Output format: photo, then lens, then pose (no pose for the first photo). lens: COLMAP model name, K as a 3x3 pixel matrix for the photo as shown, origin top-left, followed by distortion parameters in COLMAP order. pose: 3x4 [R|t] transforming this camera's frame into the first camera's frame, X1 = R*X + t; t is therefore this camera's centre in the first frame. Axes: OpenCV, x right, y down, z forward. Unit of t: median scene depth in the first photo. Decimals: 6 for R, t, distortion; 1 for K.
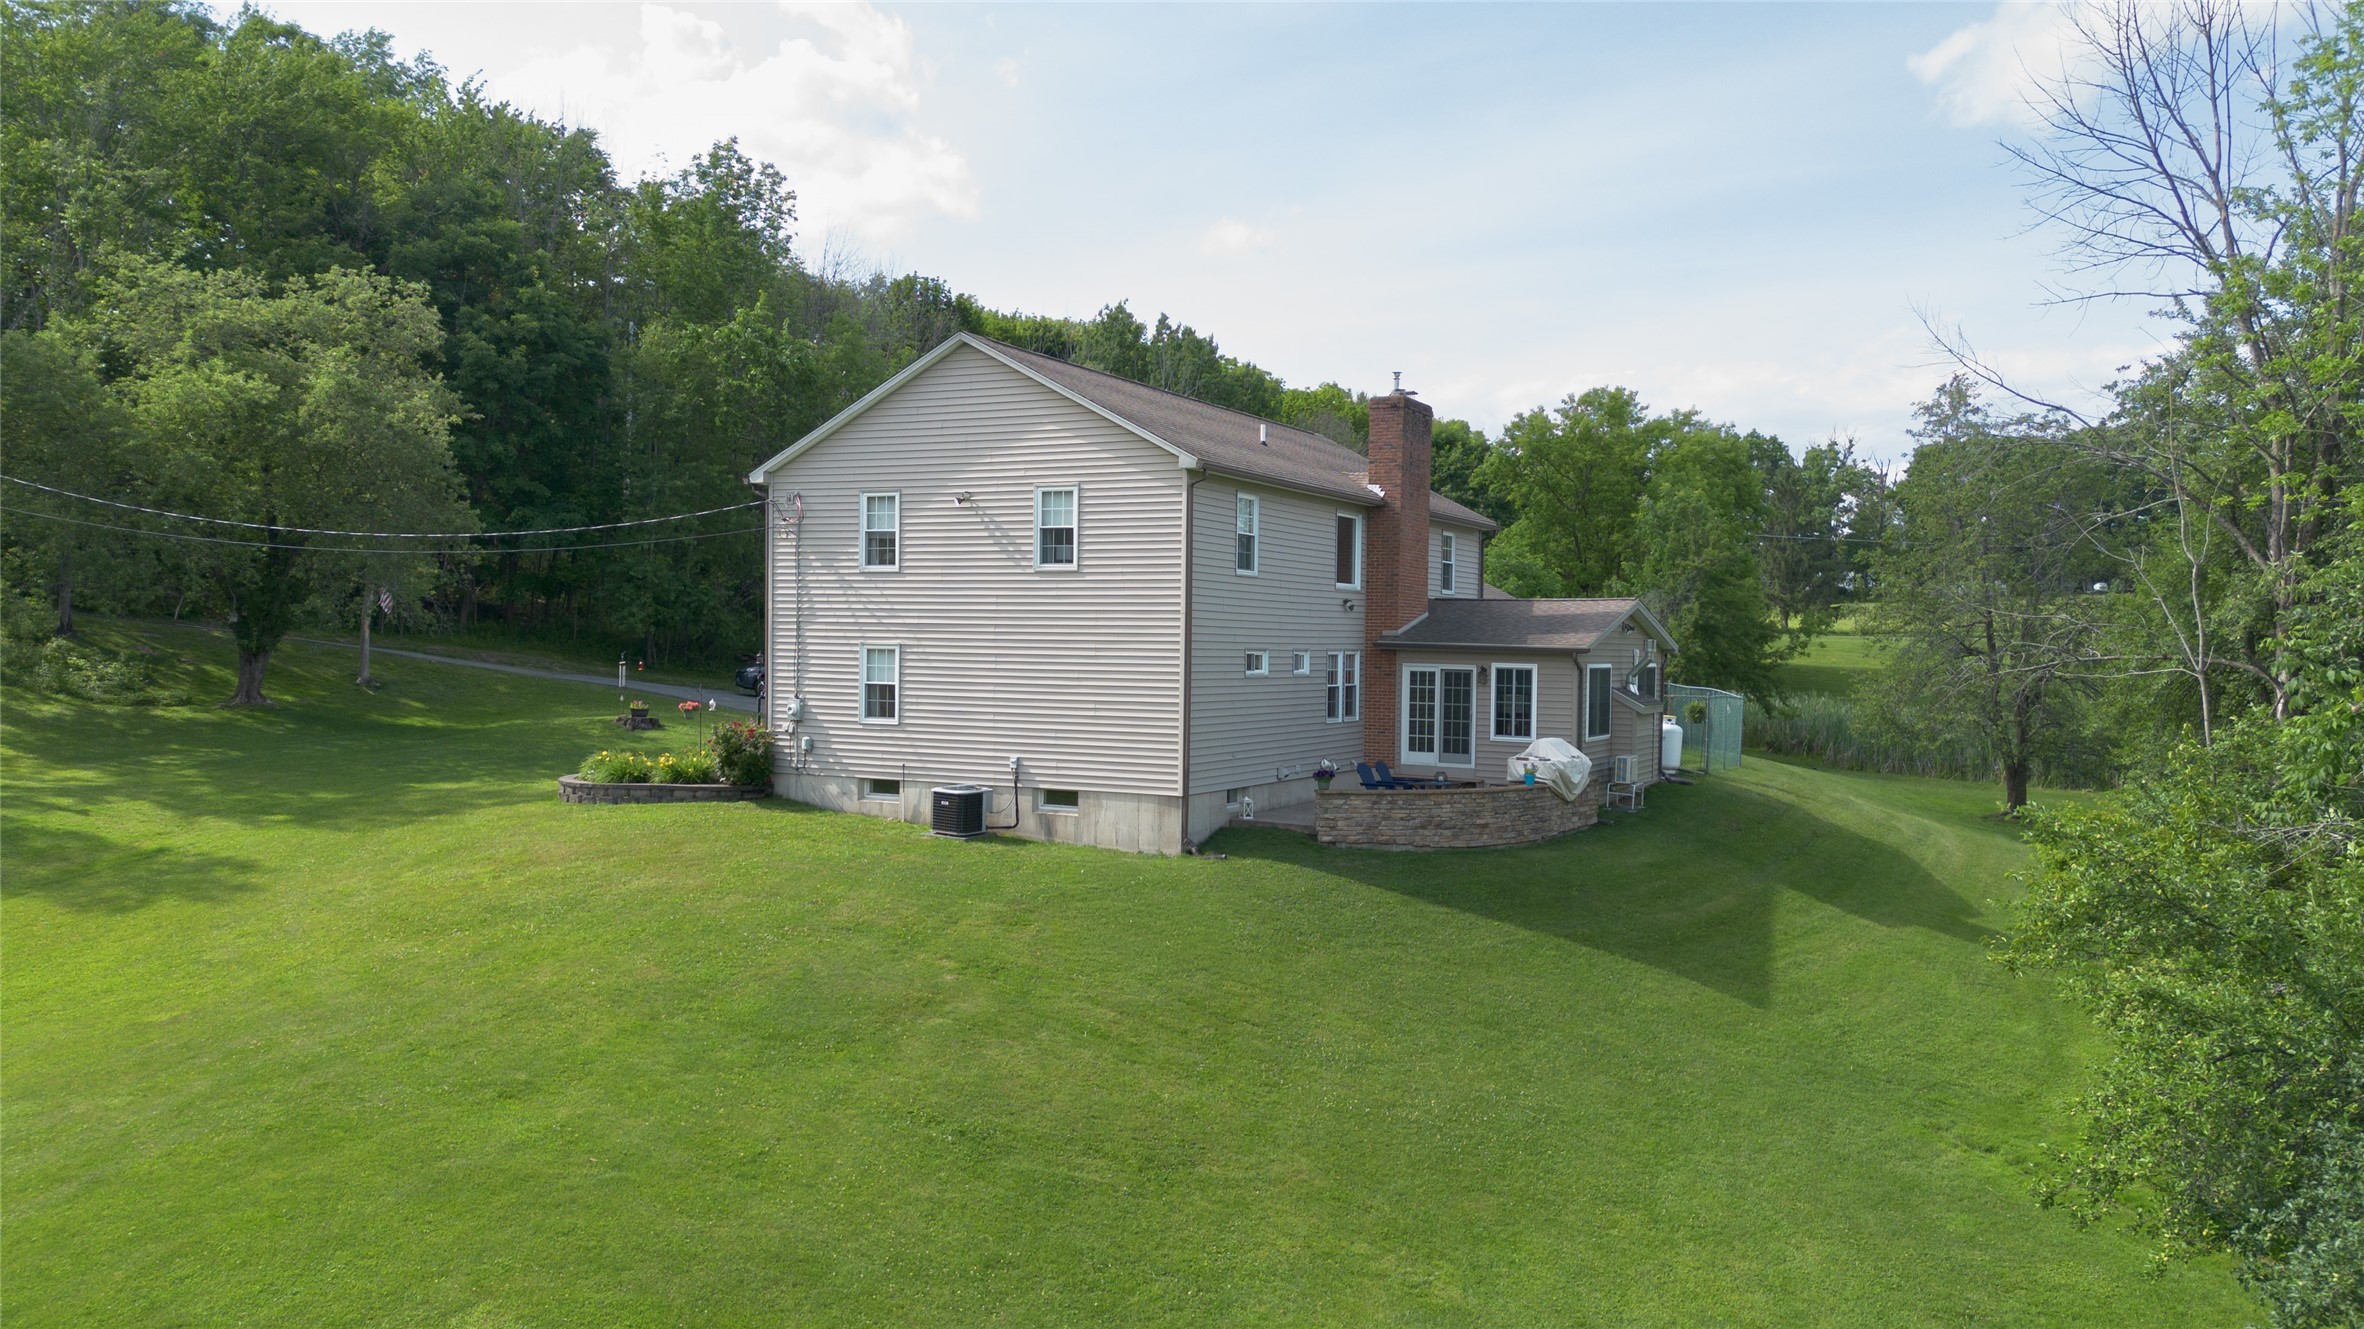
lens RADIAL K [[1661.8, 0, 1179.3], [0, 1661.8, 669.6], [0, 0, 1]] dist [0.097045, -0.002930]
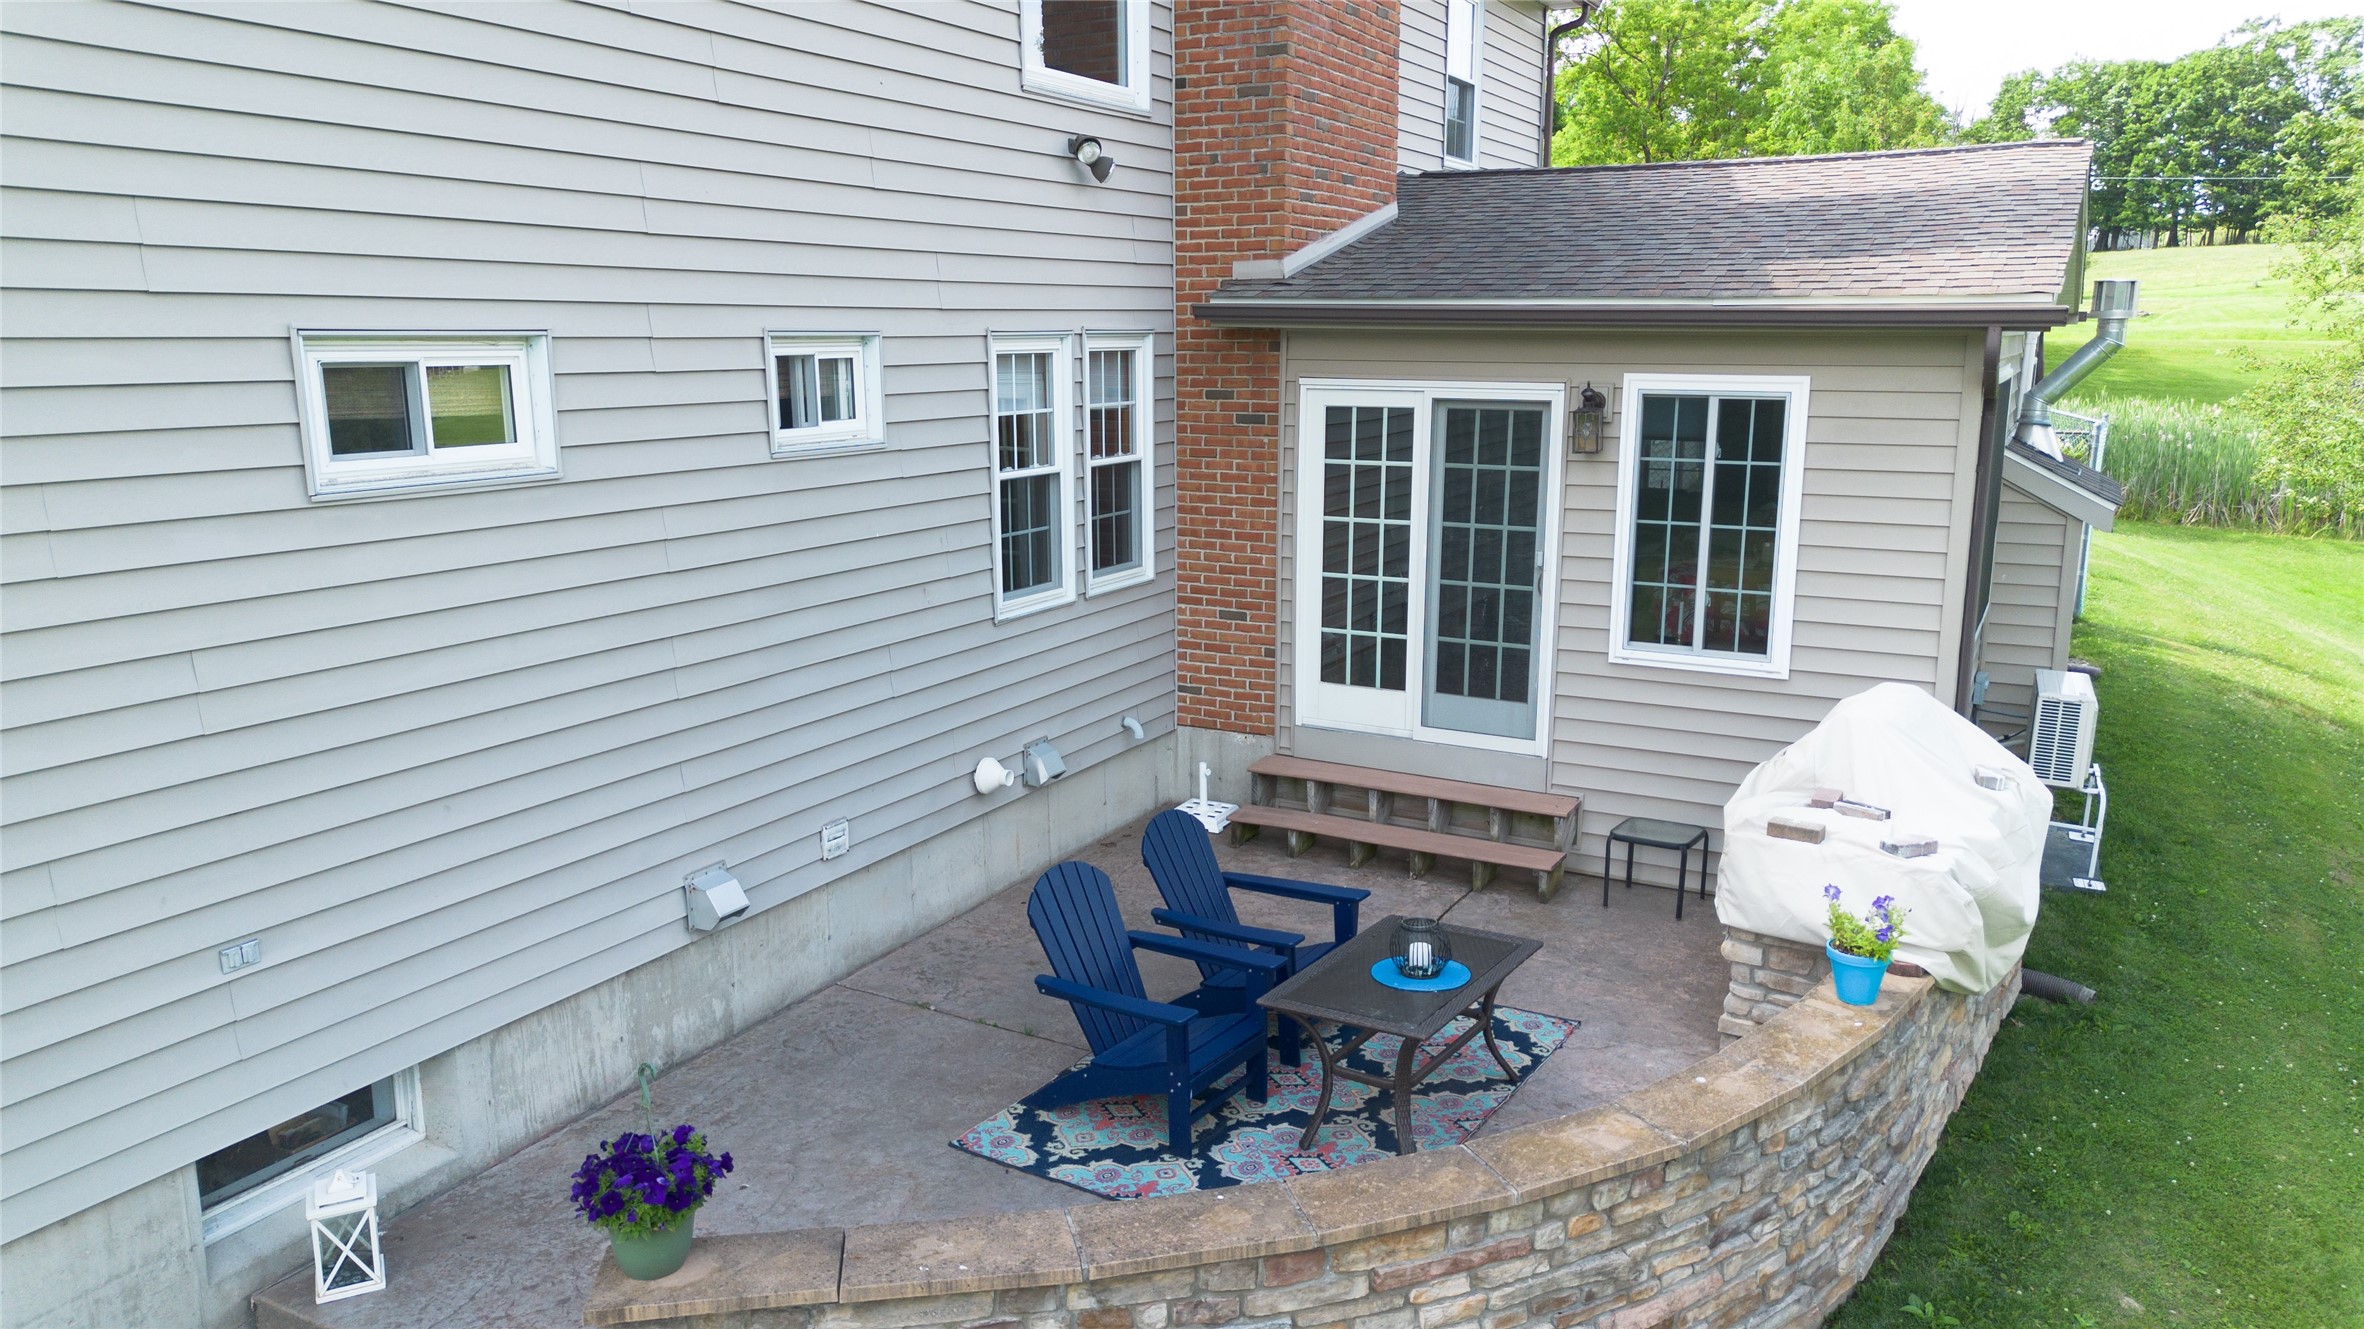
lens RADIAL K [[1661.8, 0, 1179.3], [0, 1661.8, 669.6], [0, 0, 1]] dist [0.097045, -0.002930]
pose [[0.999894, -0.014577, 0.000029, 0.113481], [0.014324, 0.982892, 0.183624, -0.007656], [-0.002705, -0.183604, 0.982996, 0.715647]]
